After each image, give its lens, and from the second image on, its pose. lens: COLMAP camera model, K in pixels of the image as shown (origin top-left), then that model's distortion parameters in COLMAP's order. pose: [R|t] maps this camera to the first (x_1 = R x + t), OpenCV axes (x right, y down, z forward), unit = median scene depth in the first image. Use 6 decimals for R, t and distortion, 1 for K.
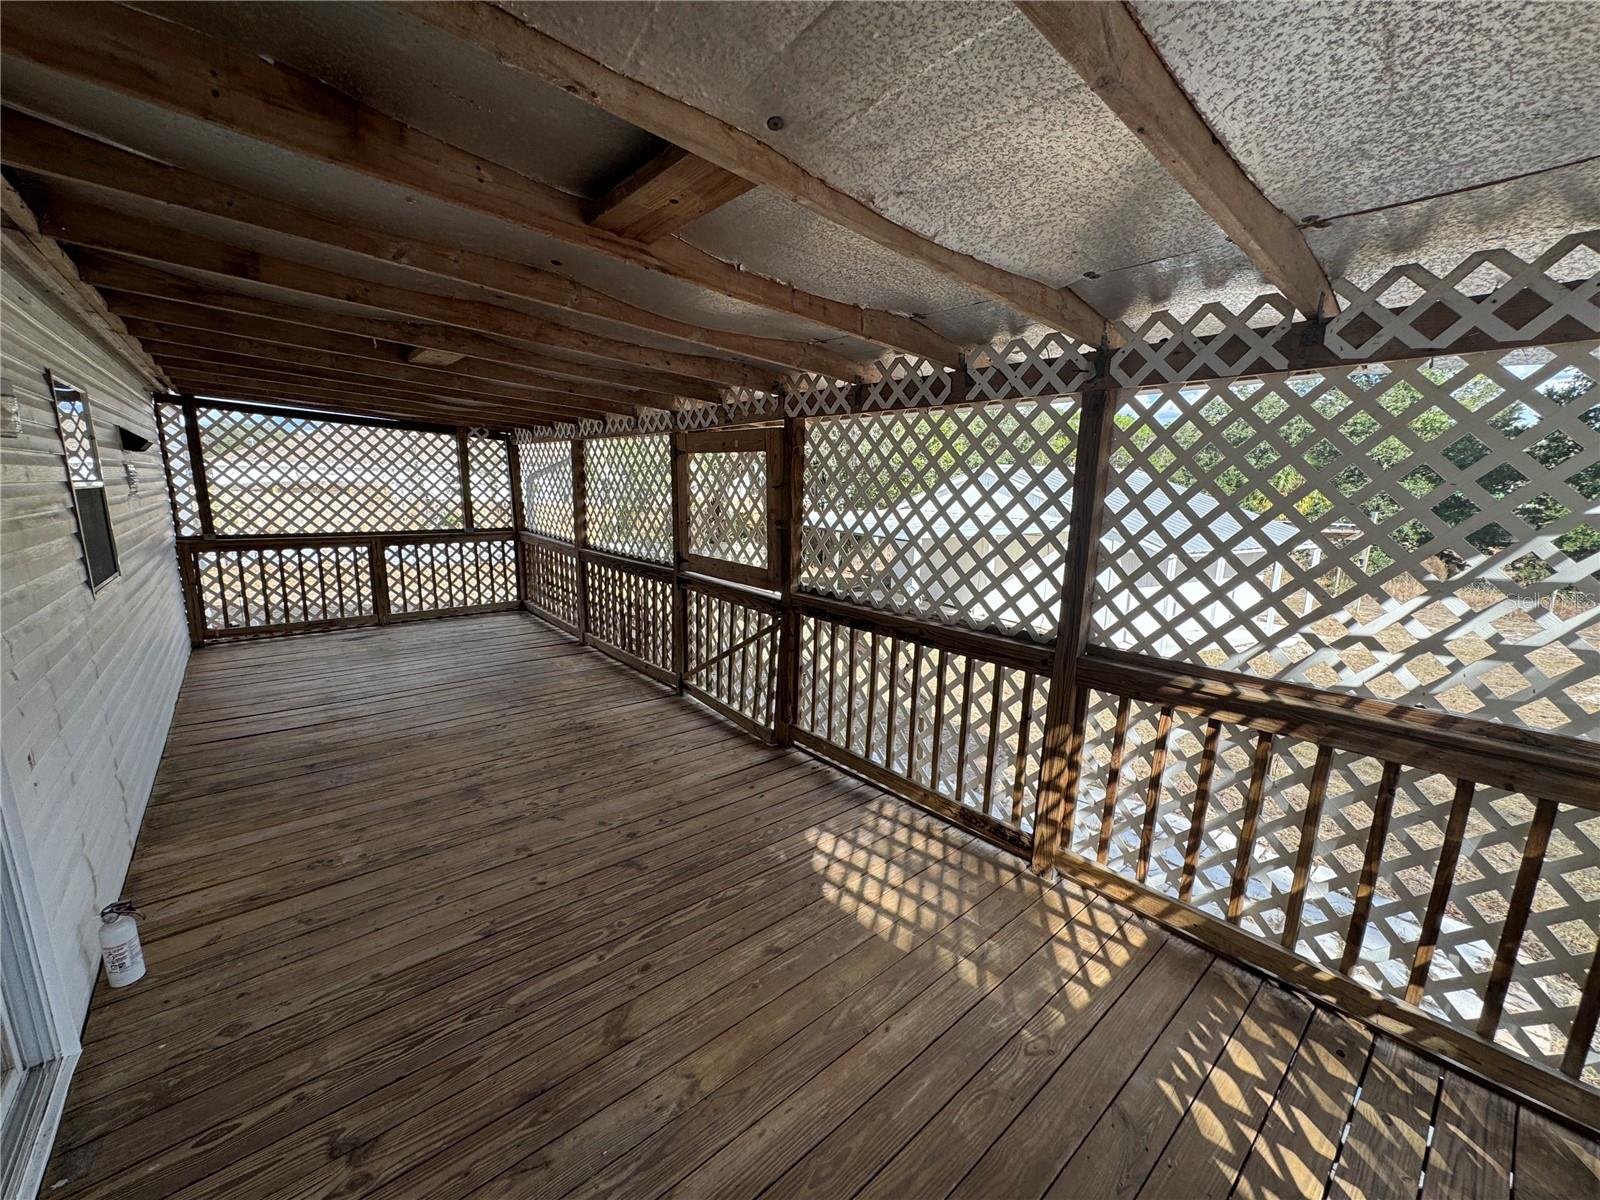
lens RADIAL K [[630.6, 0, 798.6], [0, 630.6, 607.0], [0, 0, 1]] dist [-0.006322, 0.000110]
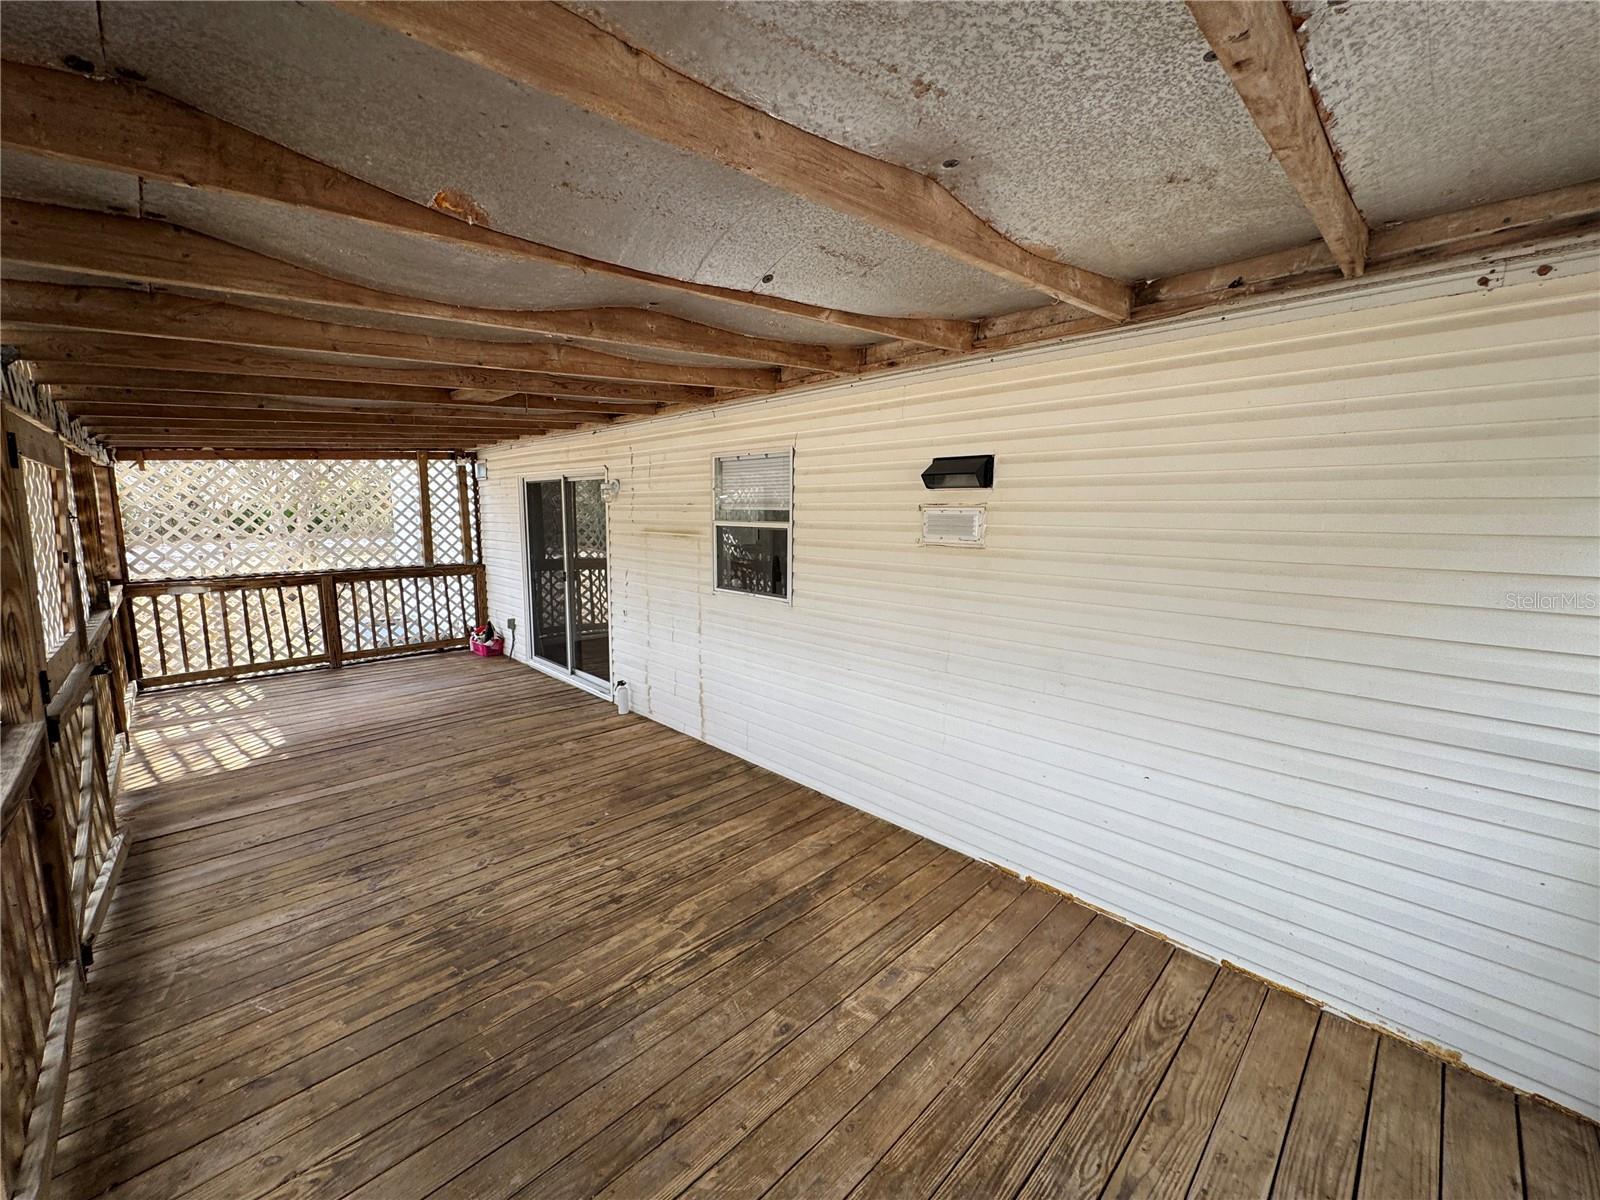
lens RADIAL K [[639.6, 0, 800.0], [0, 639.6, 600.0], [0, 0, 1]] dist [-0.001951, 0.000317]
pose [[-0.997388, -0.022004, -0.068794, -0.818434], [-0.042832, 0.947107, 0.318047, -0.356903], [0.058157, 0.320163, -0.945576, 1.710055]]
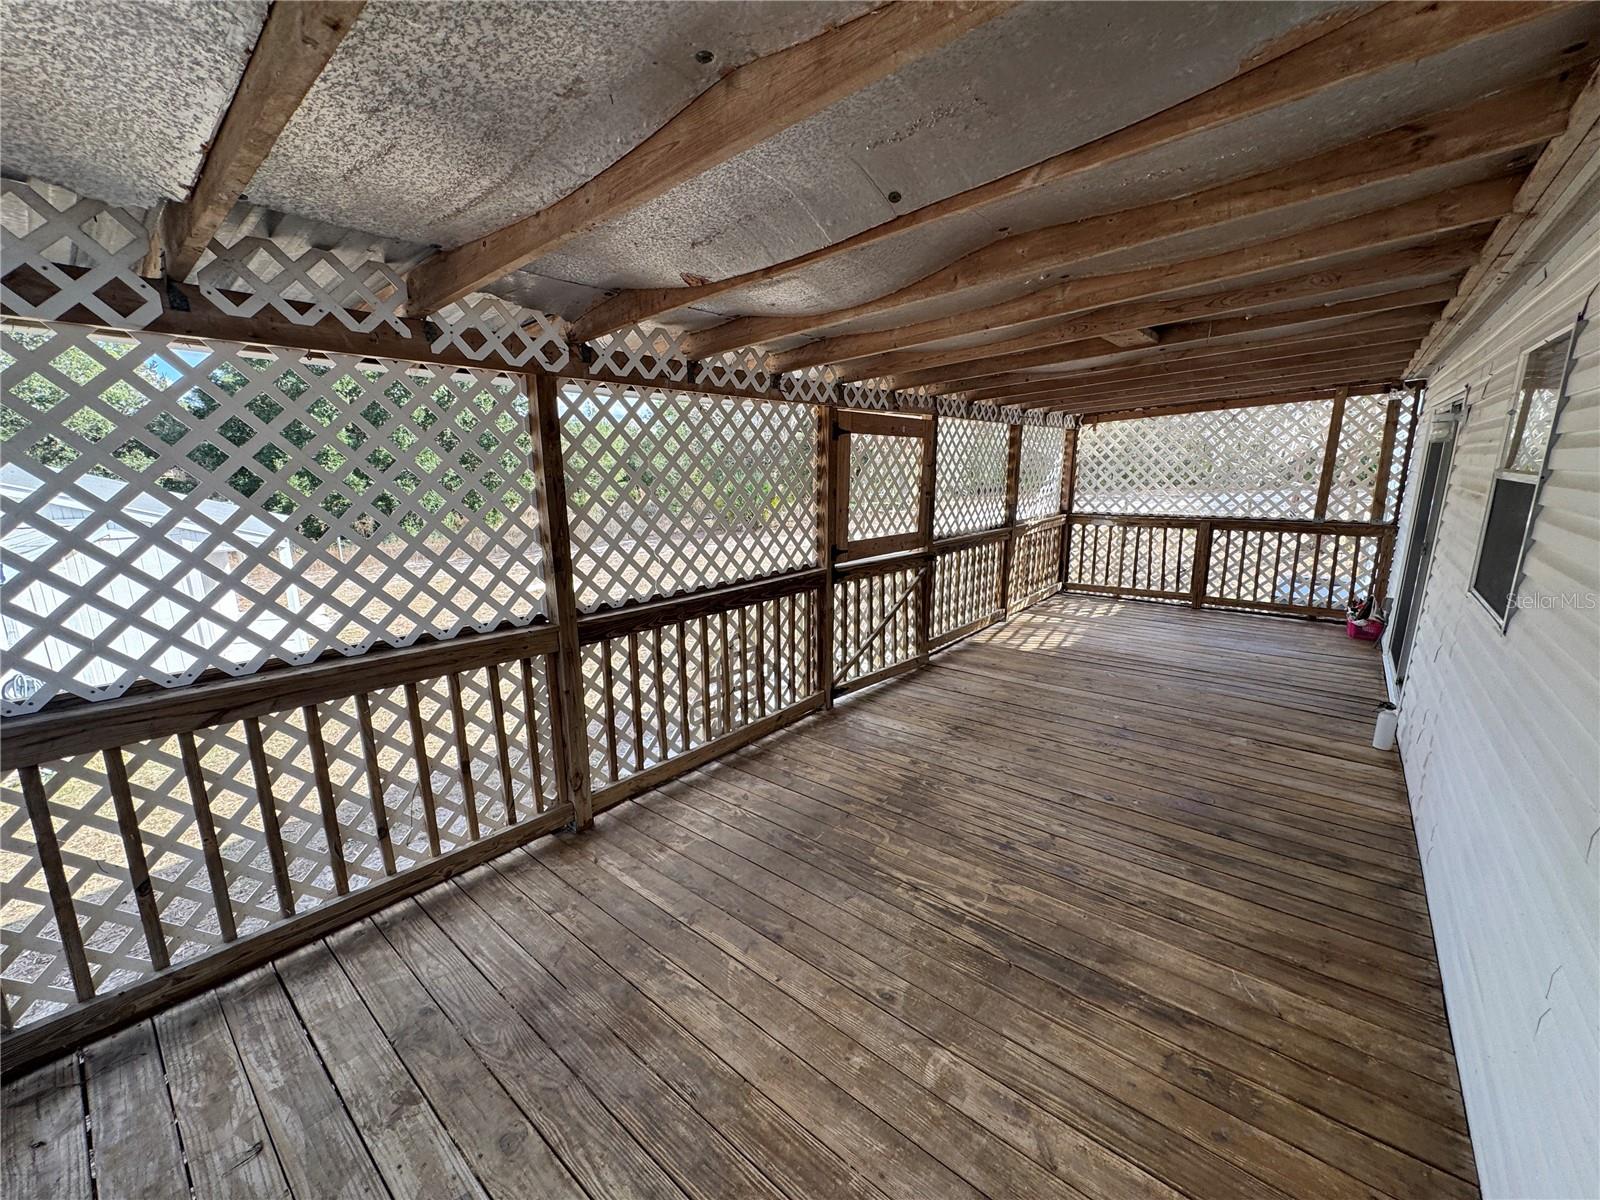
lens RADIAL K [[639.6, 0, 800.0], [0, 639.6, 600.0], [0, 0, 1]] dist [-0.001951, 0.000317]
pose [[-0.164724, -0.228735, 0.959451, -1.251035], [0.191876, 0.946725, 0.258644, -0.301961], [-0.967497, 0.226700, -0.112060, 1.382212]]
